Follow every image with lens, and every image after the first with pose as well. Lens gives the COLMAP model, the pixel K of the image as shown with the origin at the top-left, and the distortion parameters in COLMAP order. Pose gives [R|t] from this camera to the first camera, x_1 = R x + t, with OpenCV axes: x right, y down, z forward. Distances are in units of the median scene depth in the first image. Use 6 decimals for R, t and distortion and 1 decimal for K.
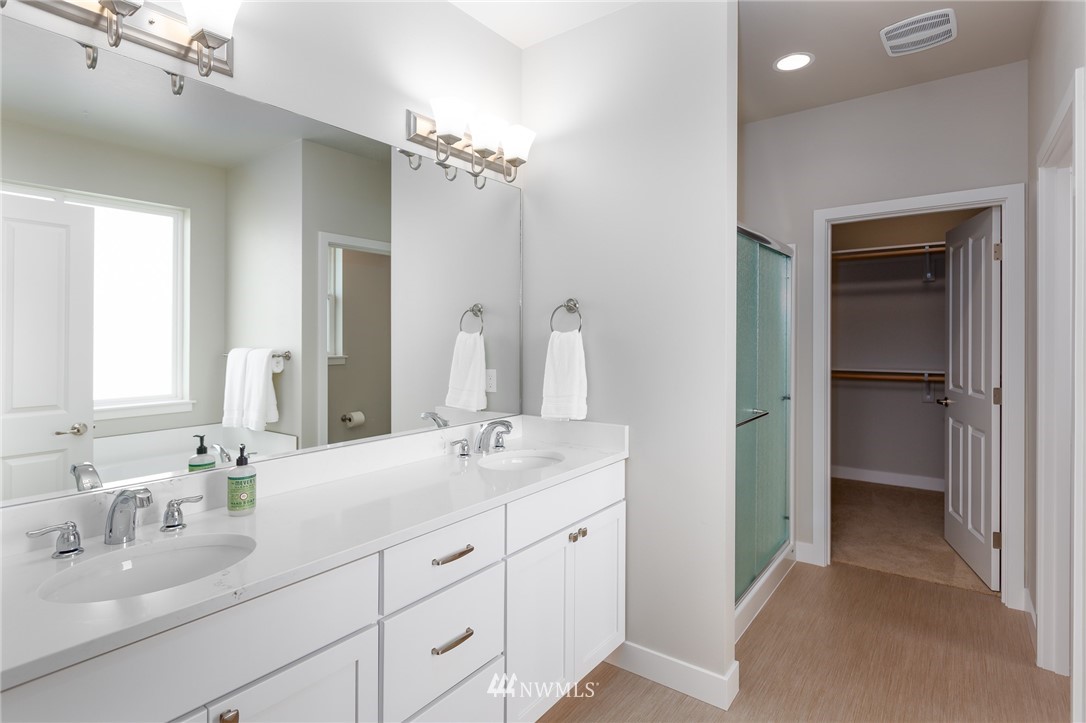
lens RADIAL K [[557.5, 0, 544.8], [0, 557.5, 339.6], [0, 0, 1]] dist [-0.001361, 0.000340]
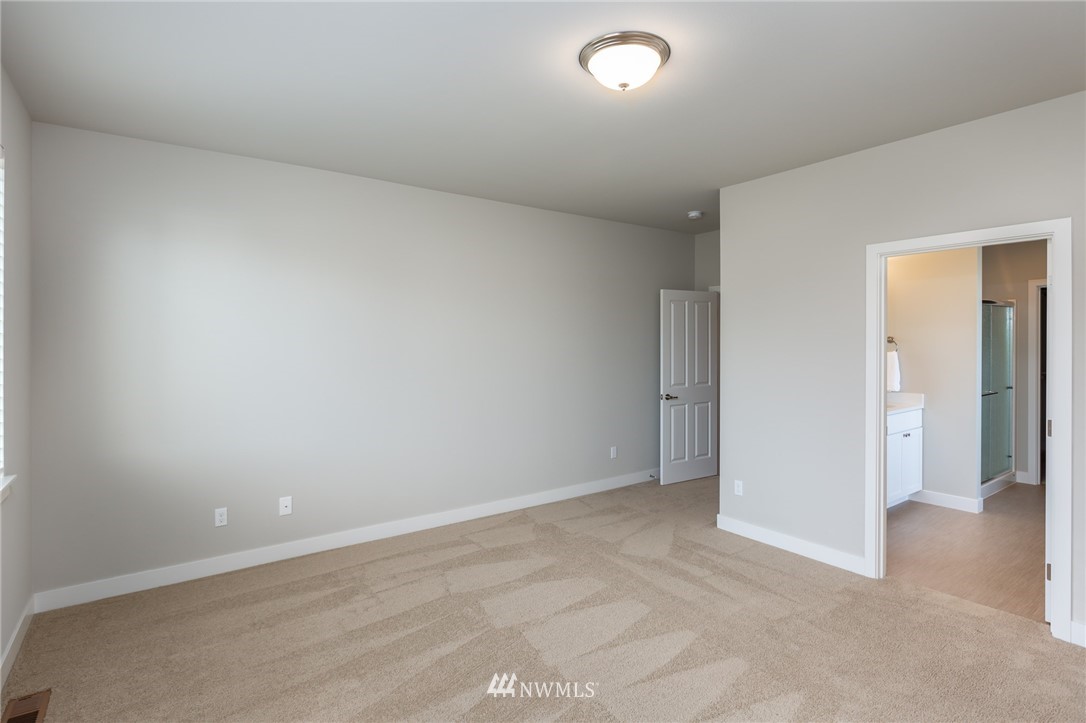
lens RADIAL K [[550.0, 0, 543.0], [0, 550.0, 361.5], [0, 0, 1]] dist [0.001781, 0.000906]
pose [[0.956511, -0.005874, -0.291638, -0.627412], [0.011869, 0.999753, 0.018791, -0.032460], [0.291455, -0.021435, 0.956344, -1.463635]]
